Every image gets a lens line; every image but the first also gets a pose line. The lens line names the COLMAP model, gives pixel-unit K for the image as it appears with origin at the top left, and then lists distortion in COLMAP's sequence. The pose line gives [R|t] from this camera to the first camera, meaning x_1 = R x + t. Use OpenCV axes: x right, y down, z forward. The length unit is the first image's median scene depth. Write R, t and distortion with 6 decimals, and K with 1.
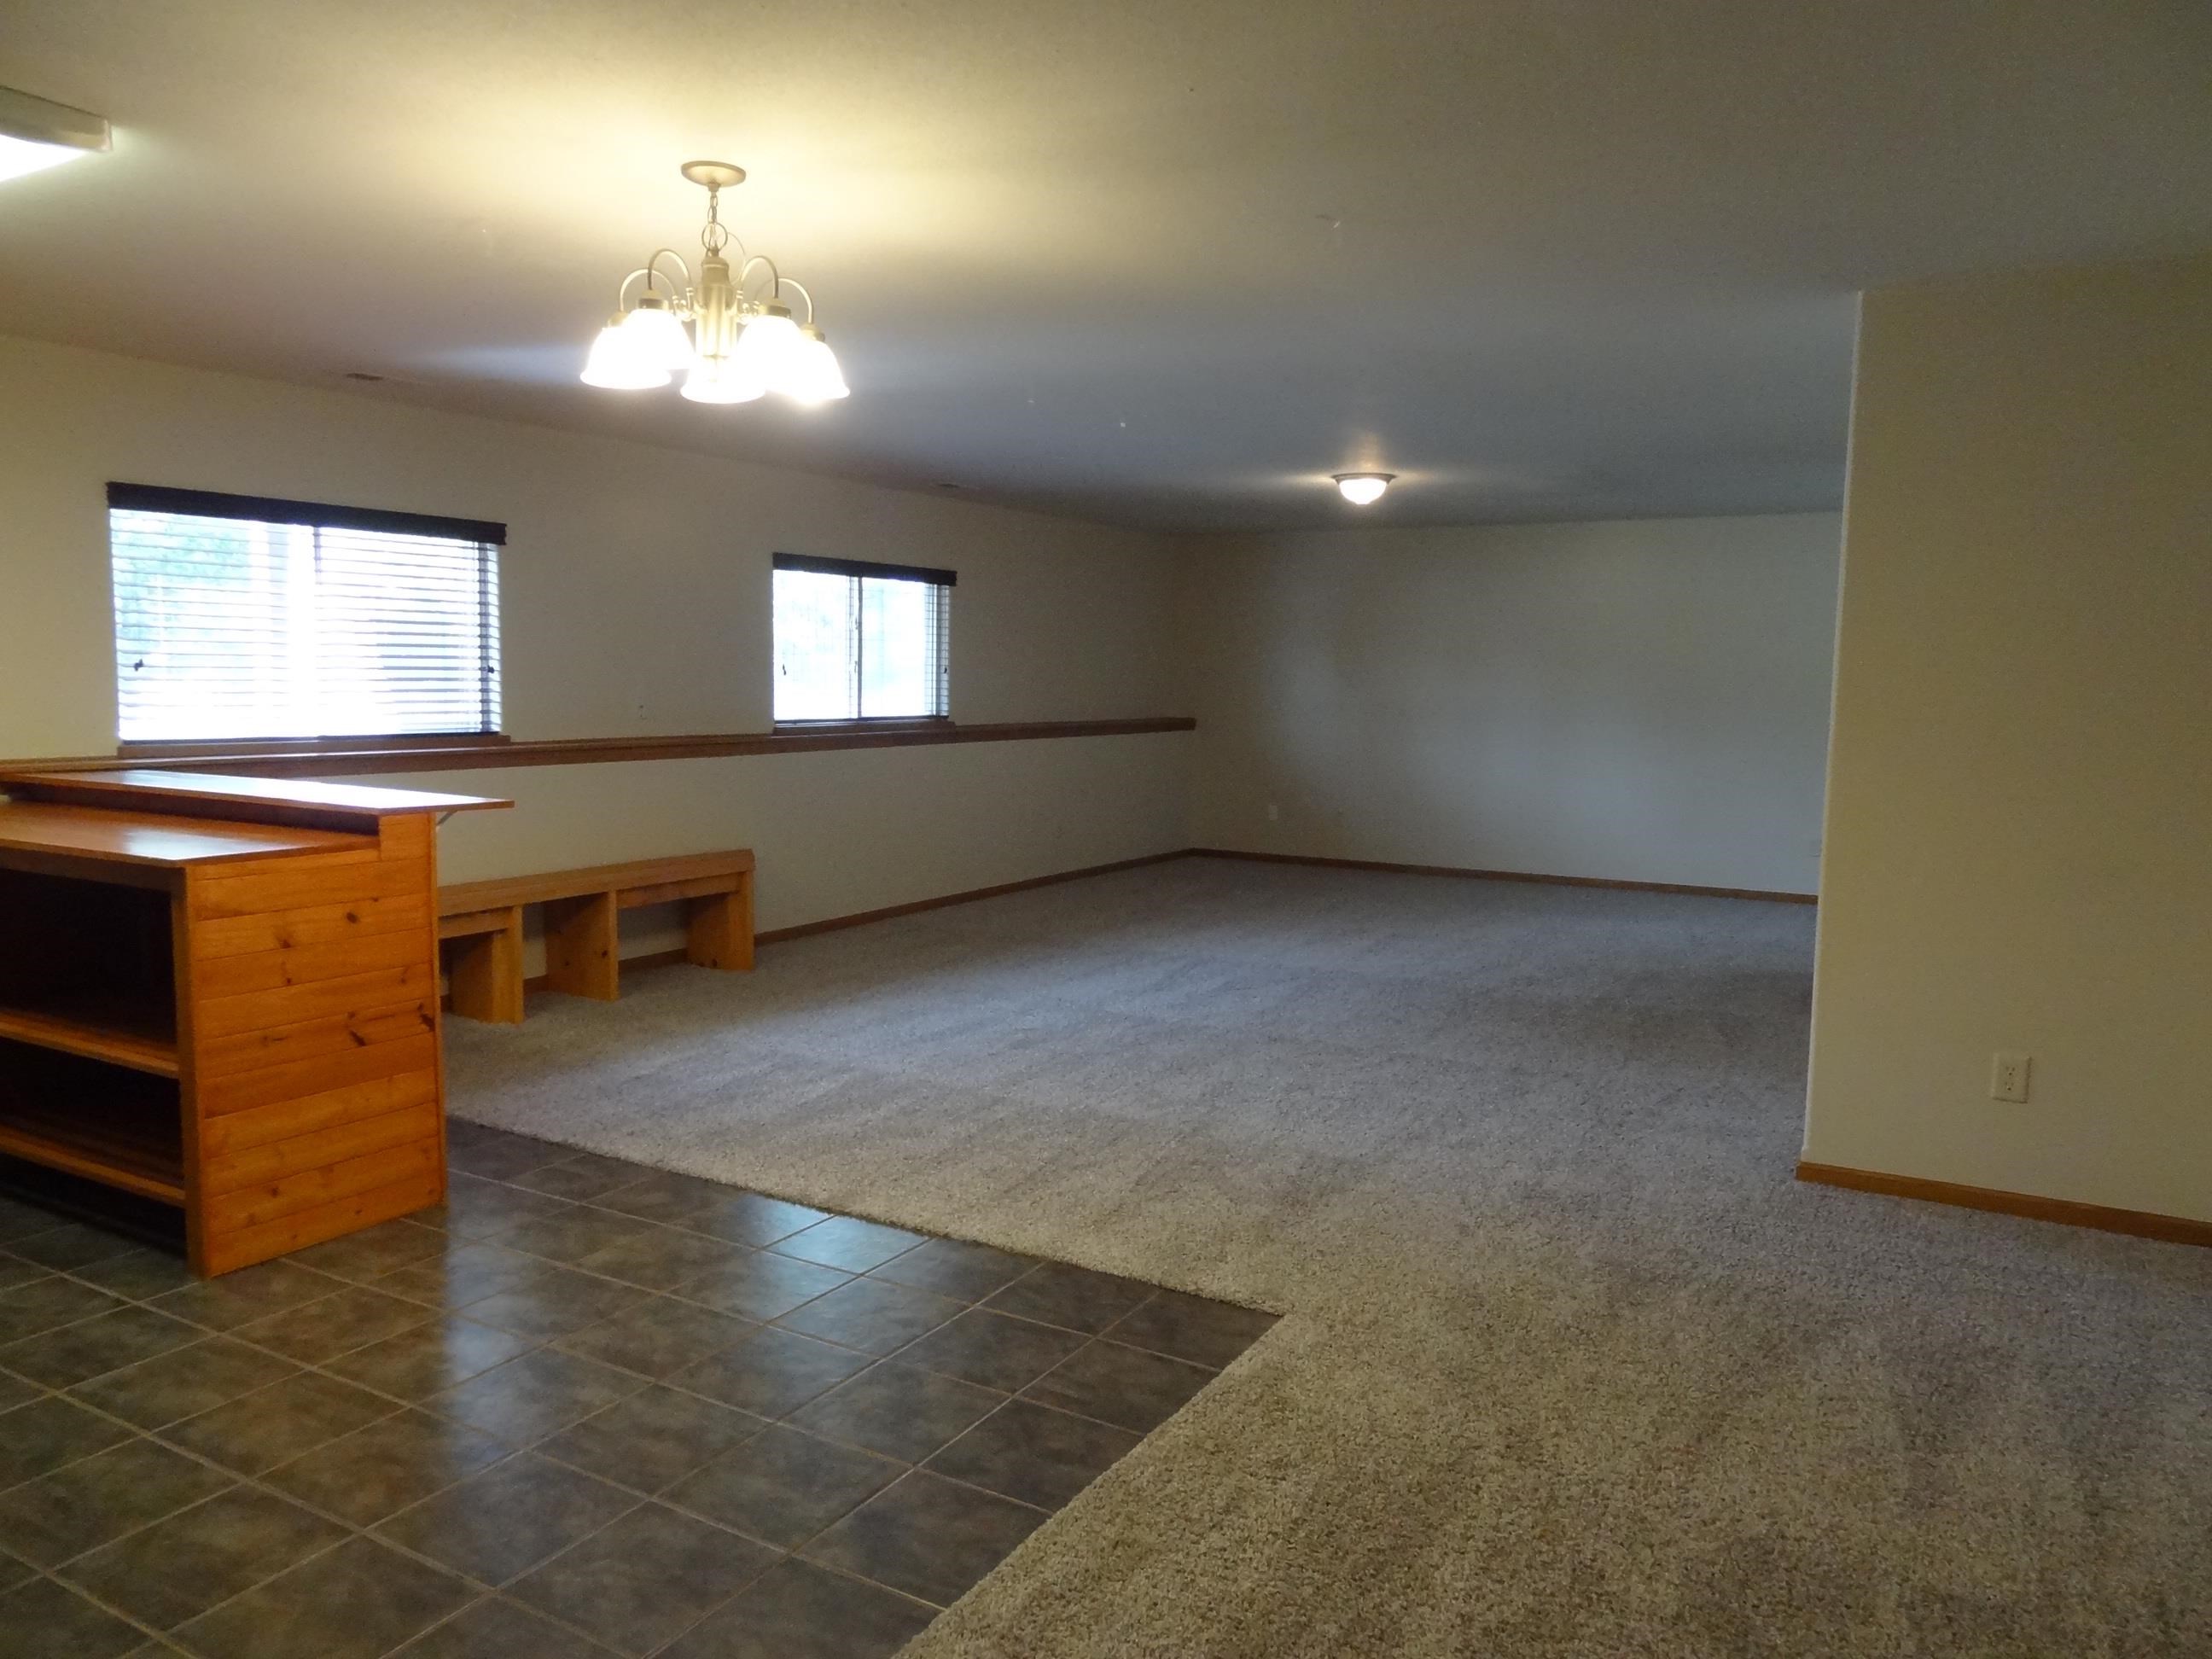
lens RADIAL K [[1537.3, 0, 1113.8], [0, 1537.3, 825.6], [0, 0, 1]] dist [-0.005659, 0.003545]
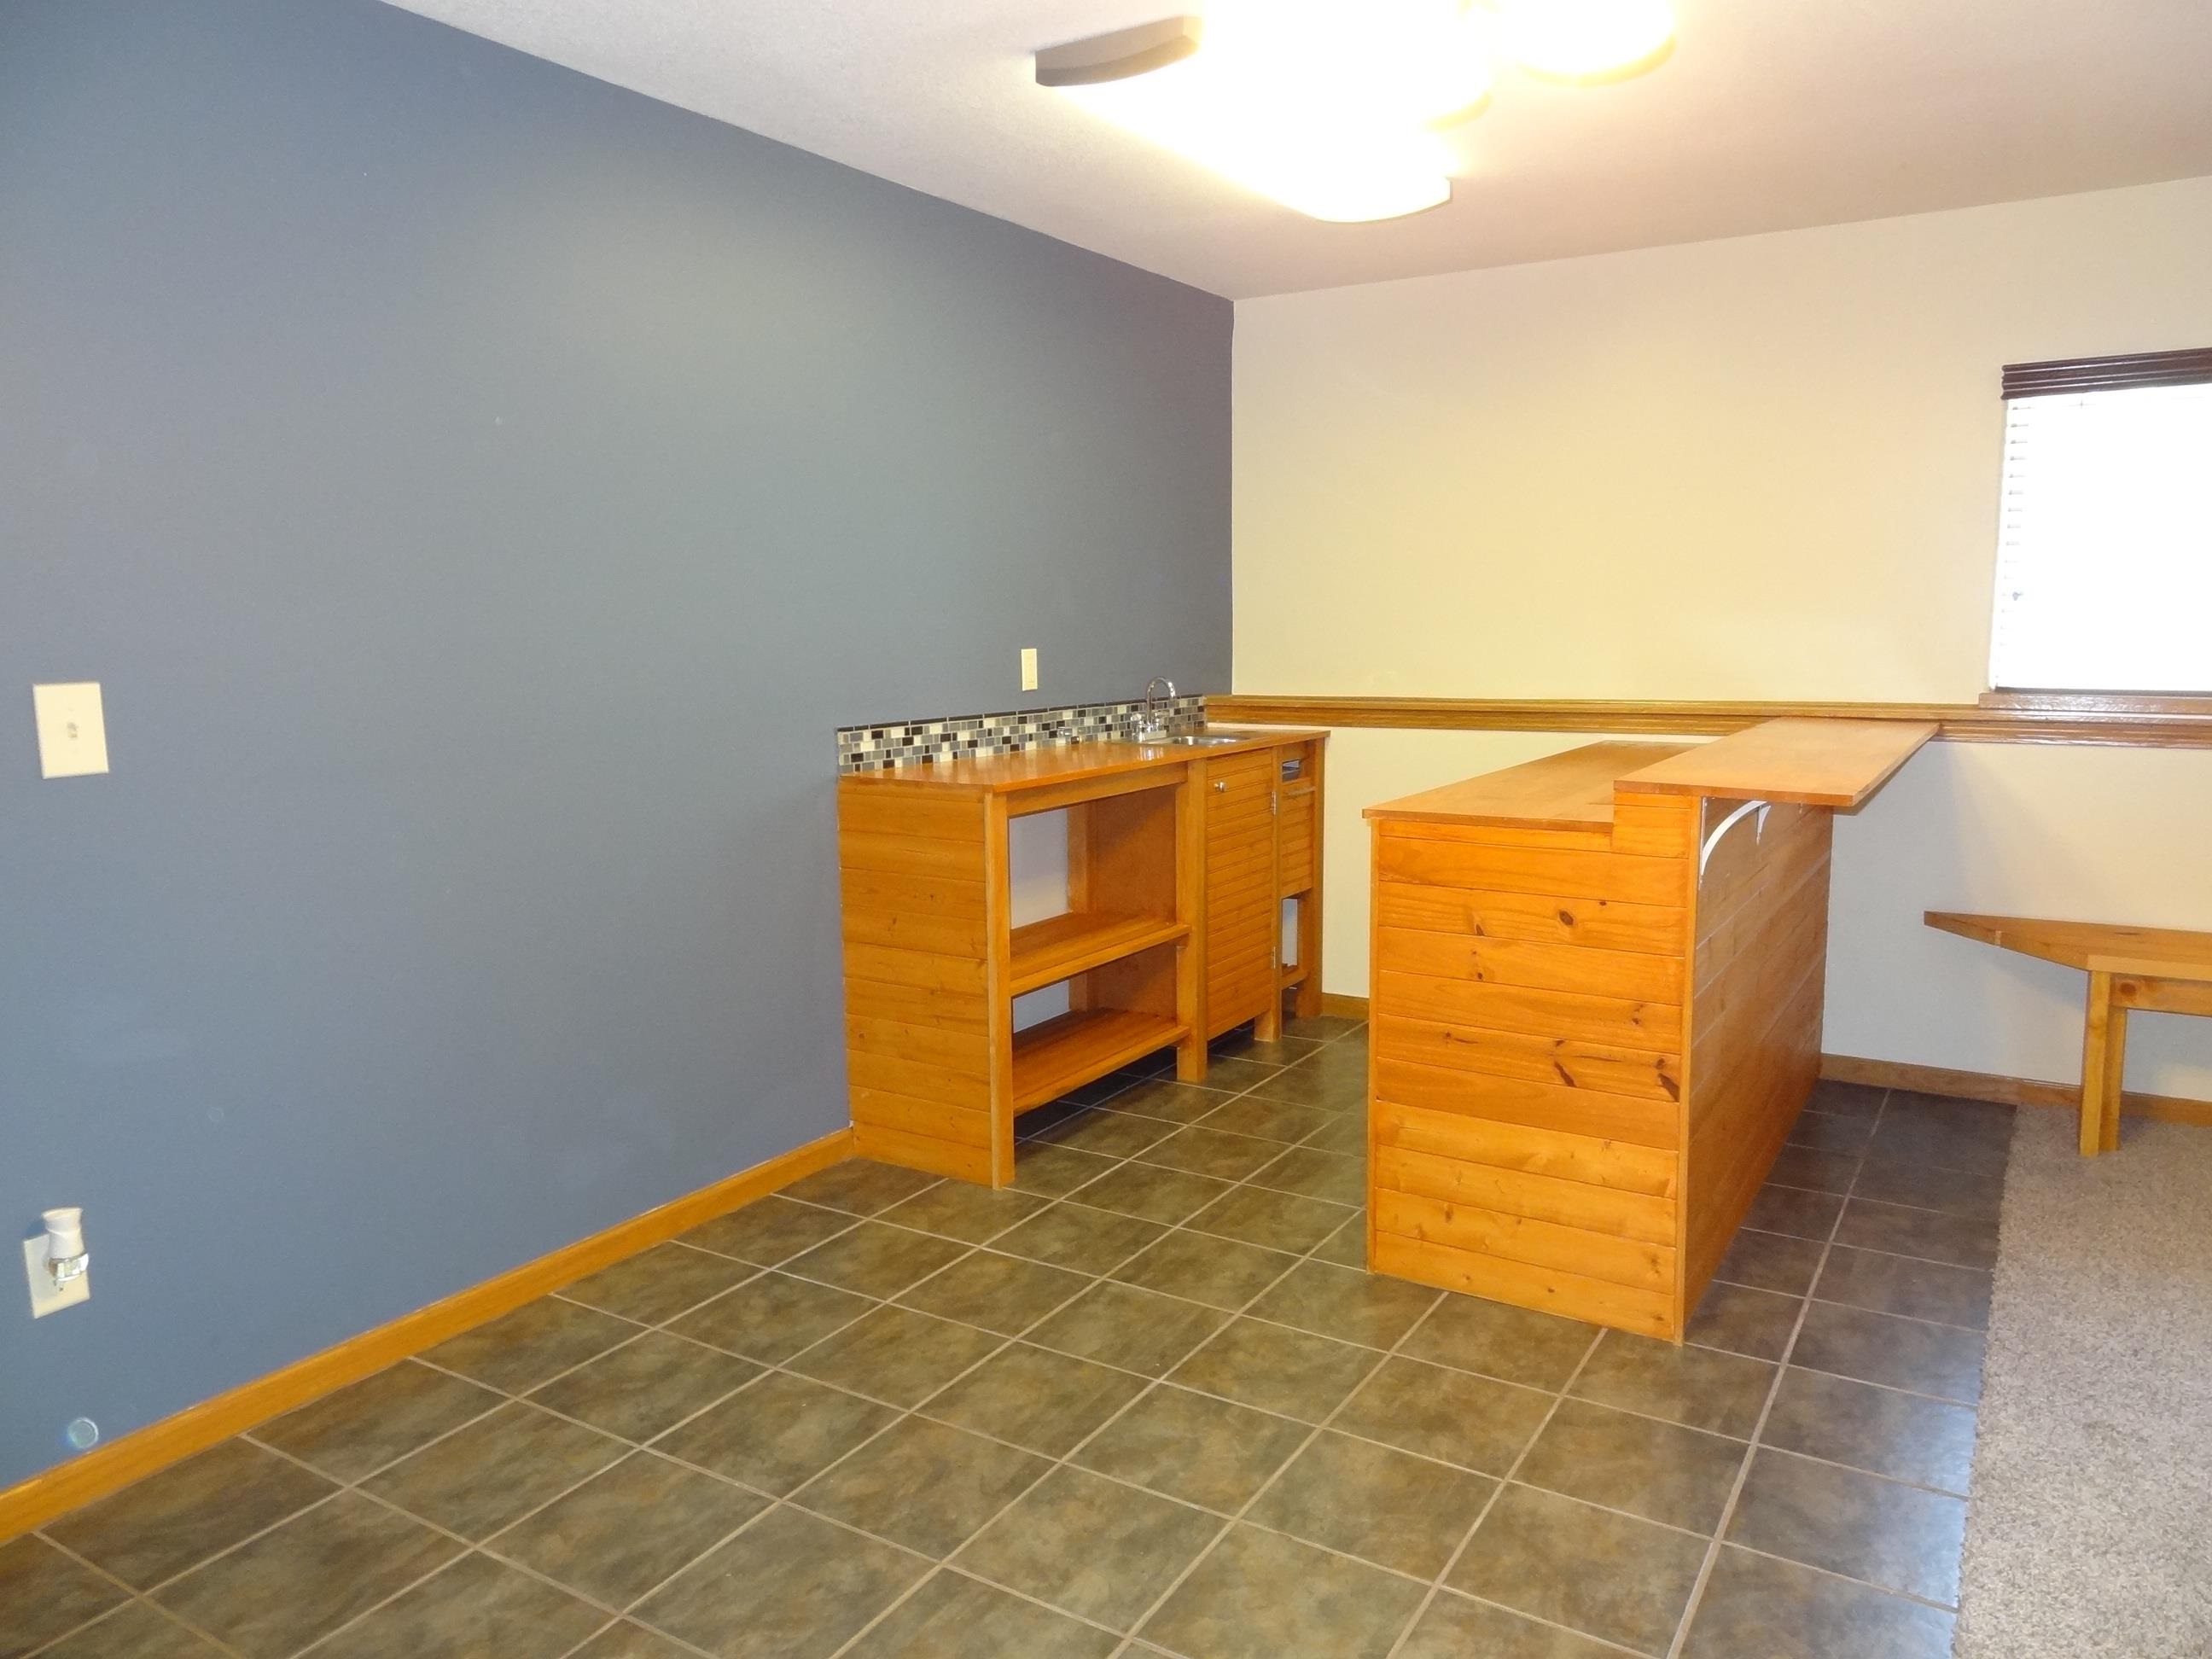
lens RADIAL K [[1537.3, 0, 1113.8], [0, 1537.3, 825.6], [0, 0, 1]] dist [-0.005659, 0.003545]
pose [[-0.029800, 0.122006, -0.992082, 0.304236], [-0.085383, 0.988584, 0.124140, -0.070409], [0.995902, 0.088406, -0.019042, 0.892290]]
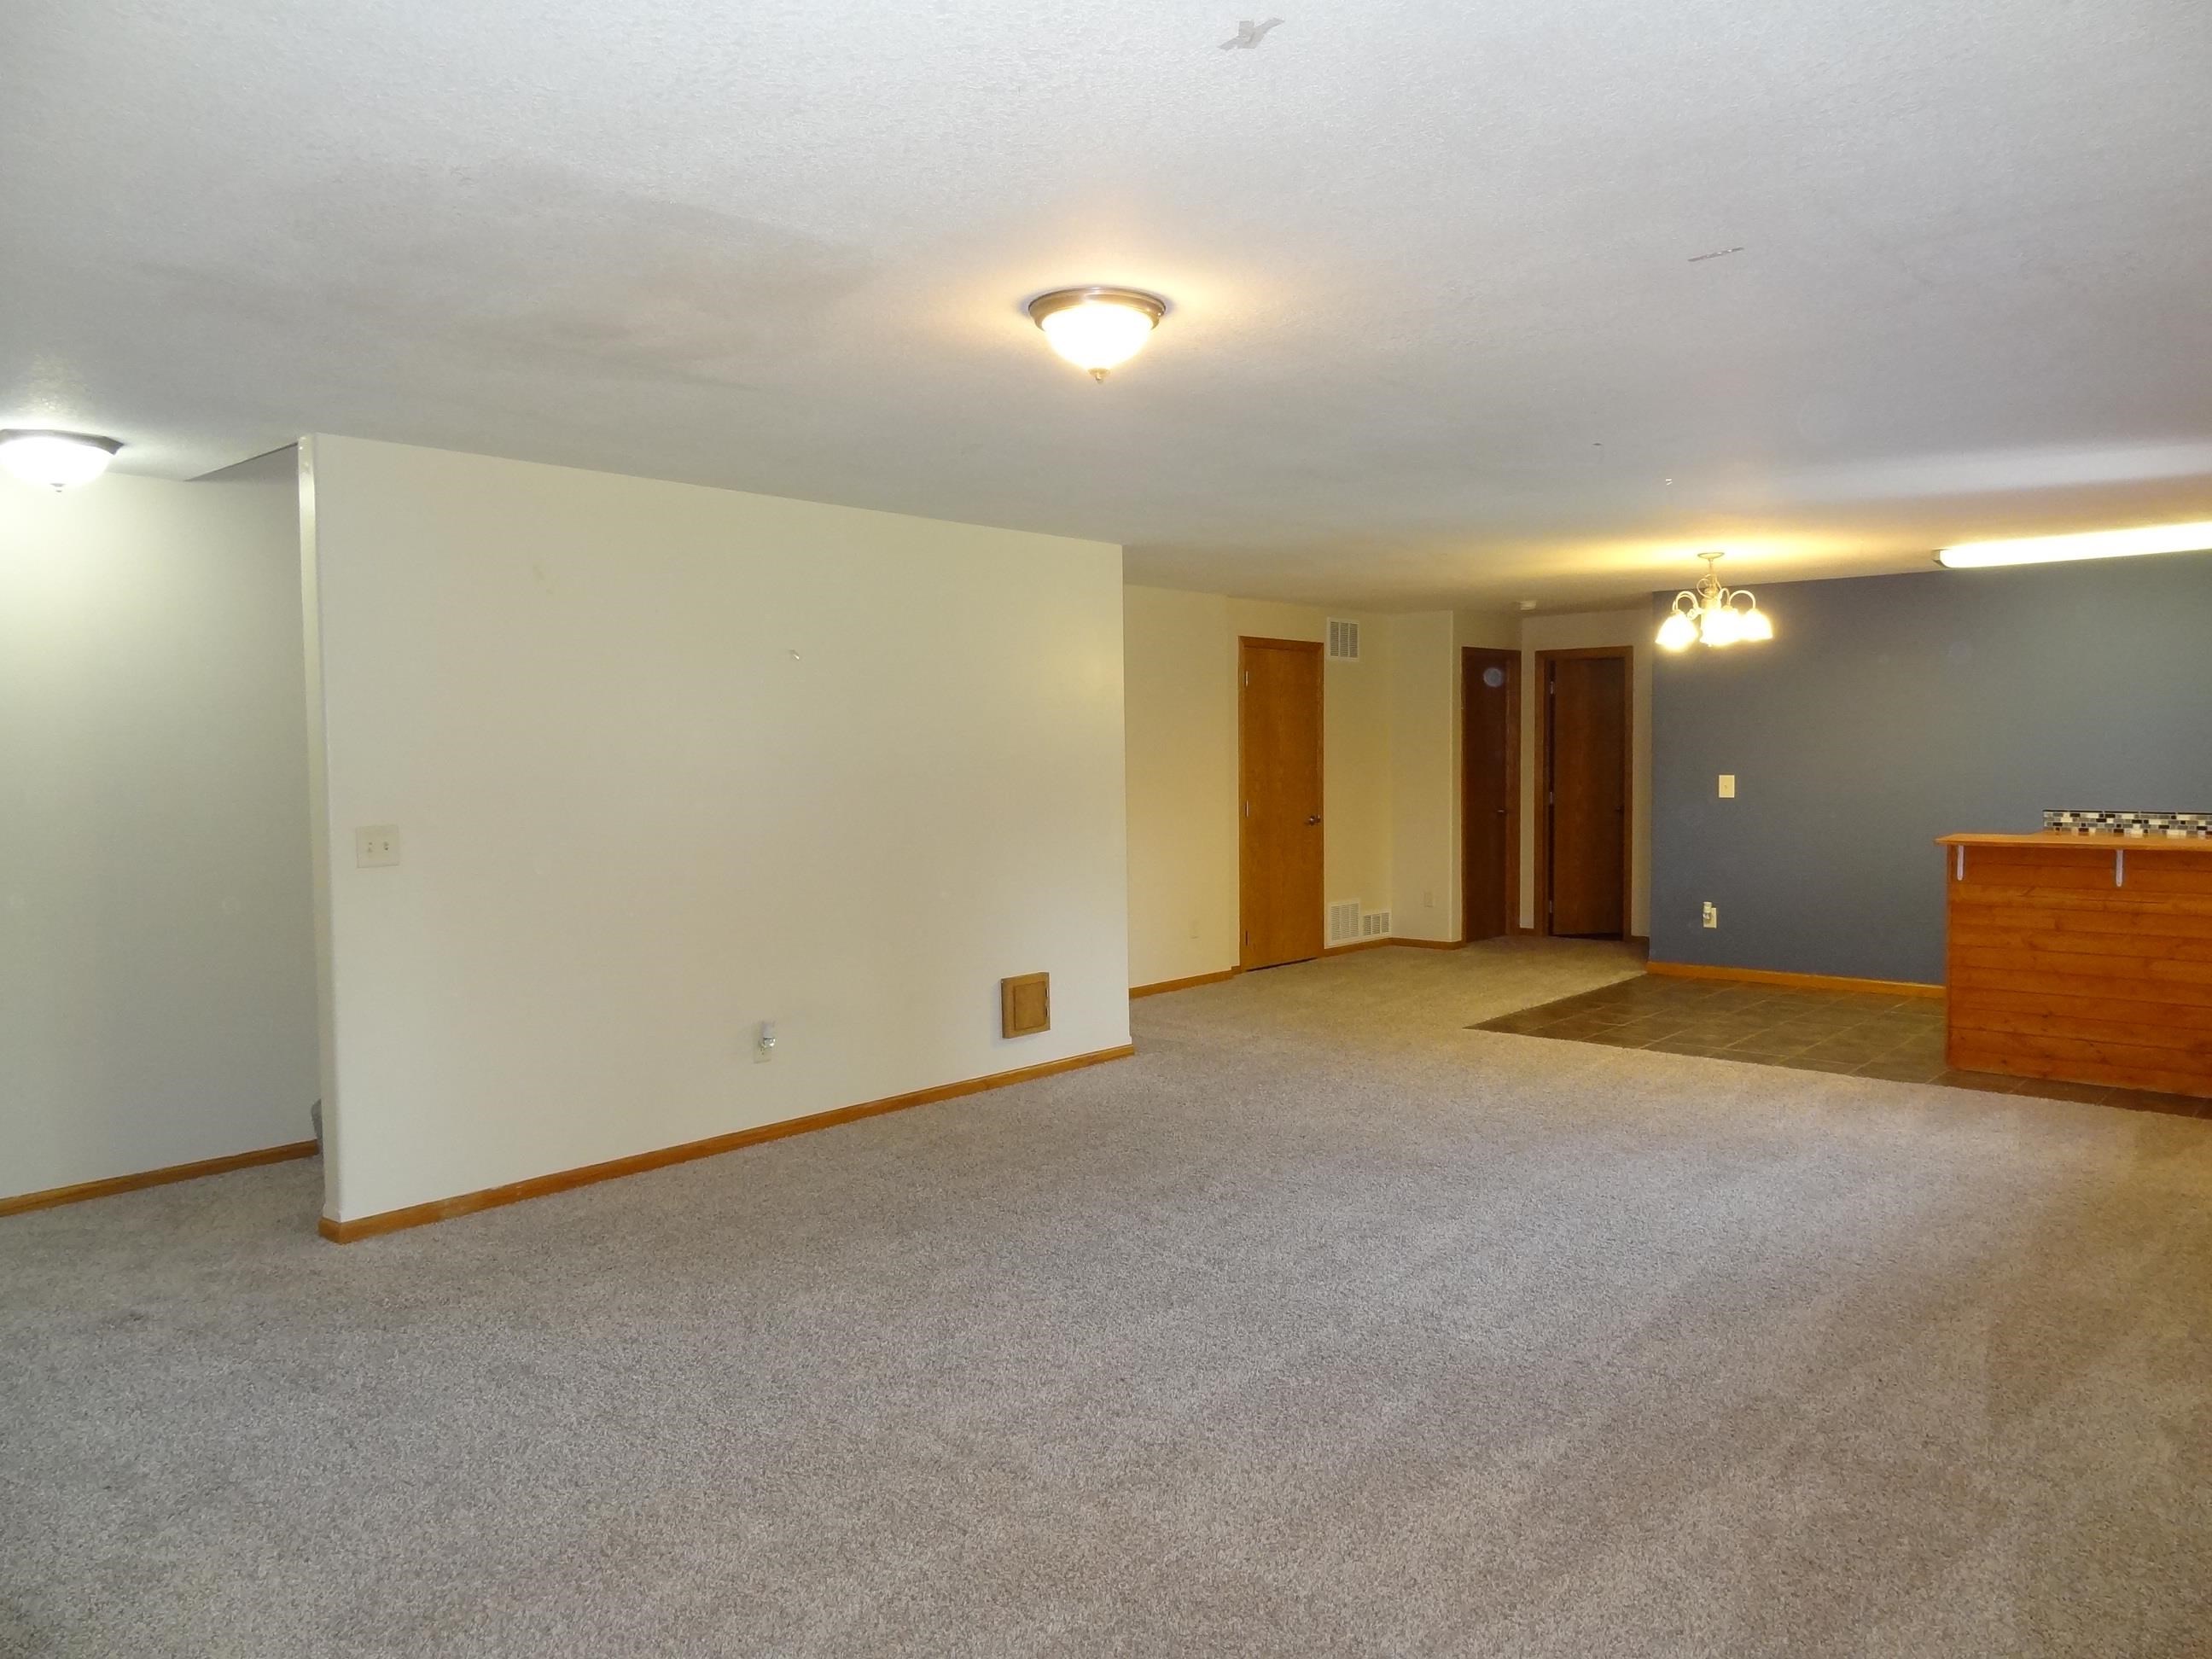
lens RADIAL K [[1553.0, 0, 1106.0], [0, 1553.0, 829.5], [0, 0, 1]] dist [-0.001095, 0.006075]
pose [[-0.979302, -0.015243, 0.201832, 0.245402], [0.014644, 0.989211, 0.145762, -0.181822], [-0.201876, 0.145701, -0.968513, 1.929507]]
